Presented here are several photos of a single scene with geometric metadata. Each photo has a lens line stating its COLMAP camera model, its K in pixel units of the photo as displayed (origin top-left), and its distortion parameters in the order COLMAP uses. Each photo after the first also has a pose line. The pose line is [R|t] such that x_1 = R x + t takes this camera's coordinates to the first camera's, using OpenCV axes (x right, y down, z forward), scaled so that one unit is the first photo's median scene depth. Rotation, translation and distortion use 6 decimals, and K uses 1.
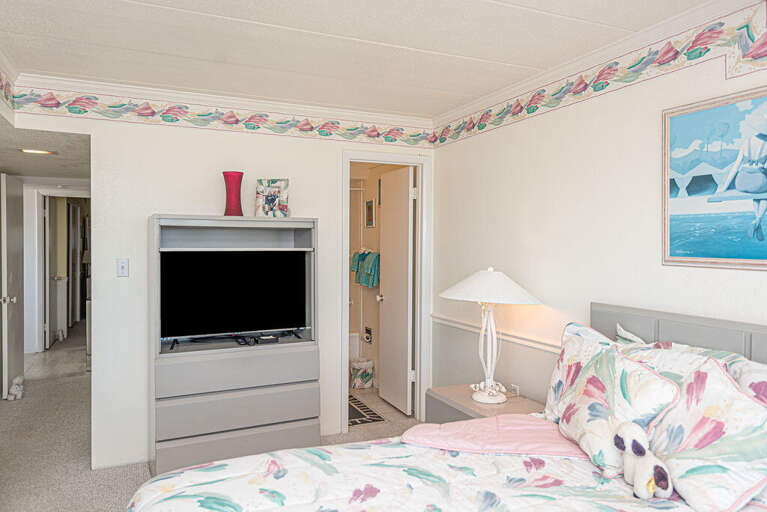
lens RADIAL K [[558.1, 0, 383.8], [0, 558.1, 252.7], [0, 0, 1]] dist [0.001143, 0.000333]
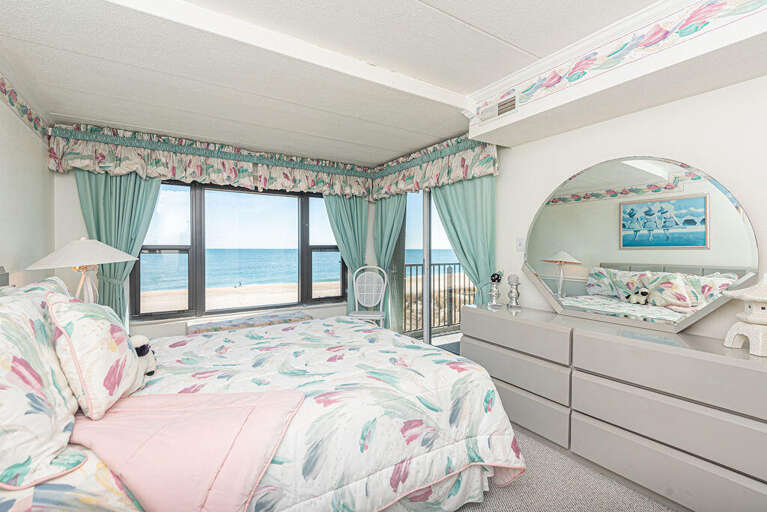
lens RADIAL K [[349.3, 0, 383.8], [0, 349.3, 253.0], [0, 0, 1]] dist [-0.002013, -0.001219]
pose [[-0.987921, -0.012512, -0.154451, -0.009623], [-0.017232, 0.999423, 0.029256, 0.075308], [0.153996, 0.031564, -0.987567, 1.889673]]
